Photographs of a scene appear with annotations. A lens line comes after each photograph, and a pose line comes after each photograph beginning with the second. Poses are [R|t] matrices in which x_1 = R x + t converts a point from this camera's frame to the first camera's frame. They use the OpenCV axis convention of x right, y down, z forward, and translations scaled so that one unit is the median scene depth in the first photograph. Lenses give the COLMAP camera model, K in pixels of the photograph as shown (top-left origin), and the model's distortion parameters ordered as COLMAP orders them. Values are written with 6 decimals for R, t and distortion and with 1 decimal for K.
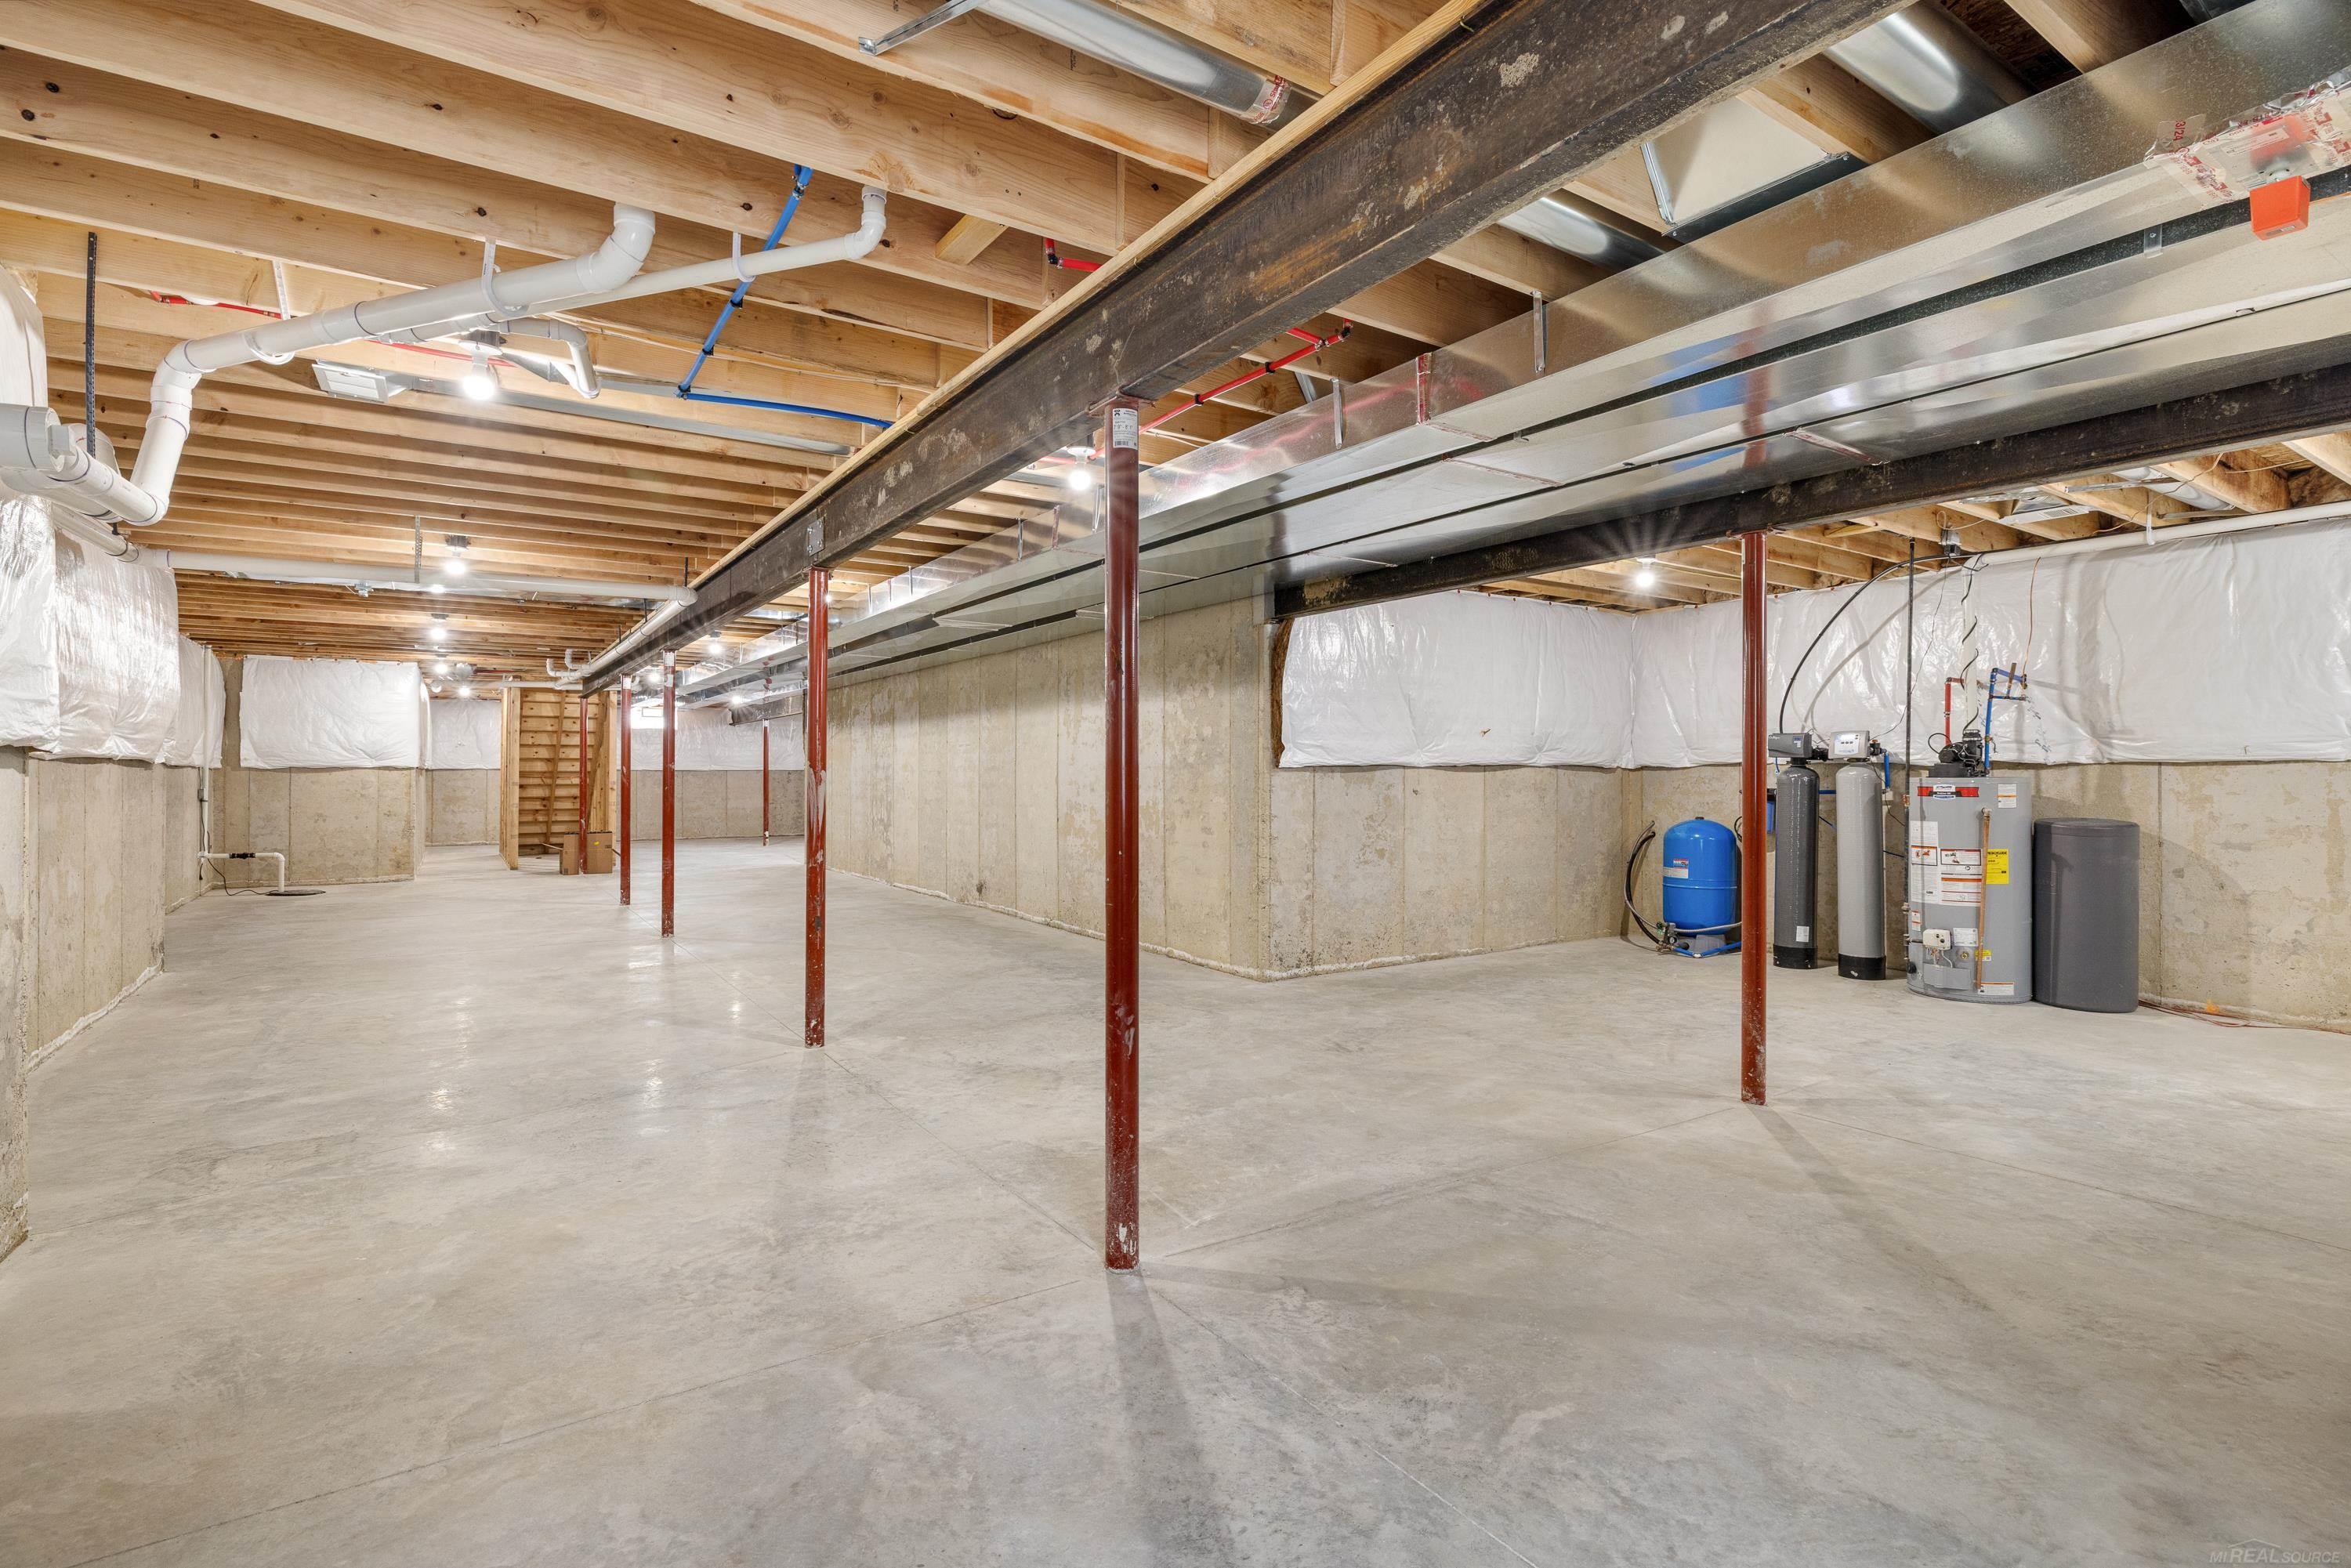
lens RADIAL K [[1121.0, 0, 1178.1], [0, 1121.0, 771.2], [0, 0, 1]] dist [0.000574, 0.000053]
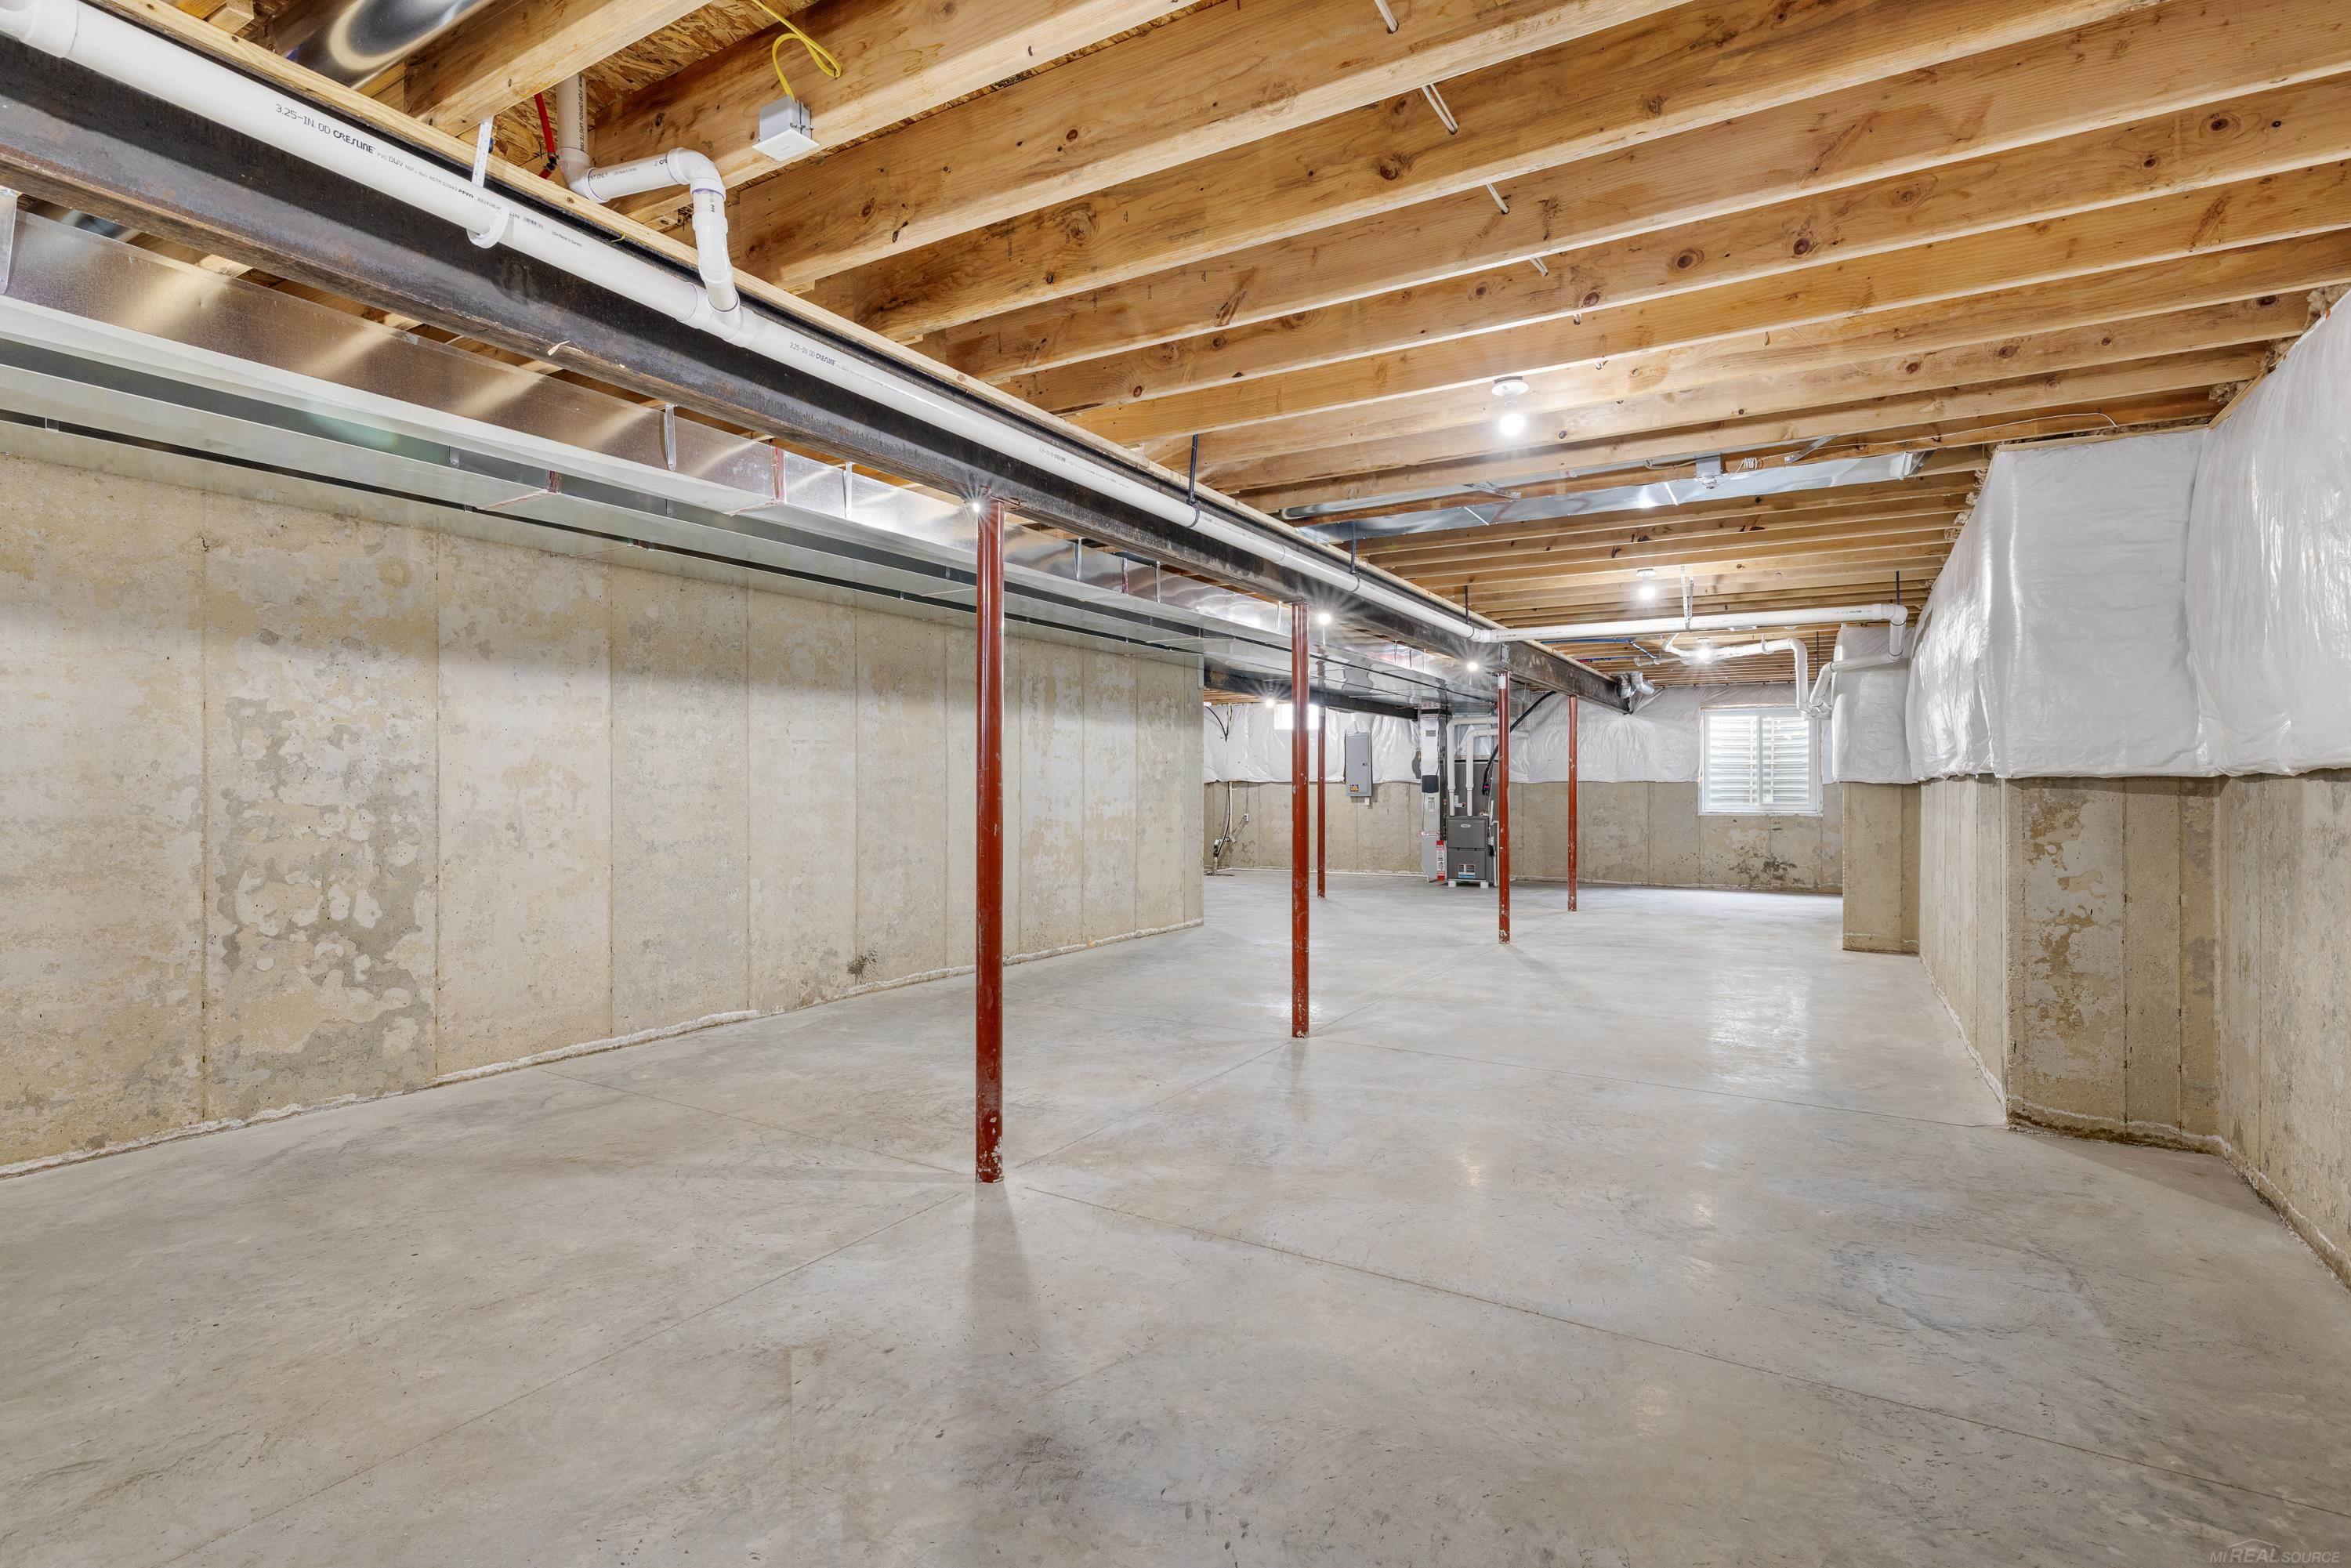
lens RADIAL K [[1121.0, 0, 1177.0], [0, 1121.0, 788.9], [0, 0, 1]] dist [0.000574, 0.000053]
pose [[-0.436797, 0.006275, 0.899538, -1.132849], [0.008829, 0.999957, -0.002688, 0.007205], [-0.899517, 0.006768, -0.436834, 1.504706]]
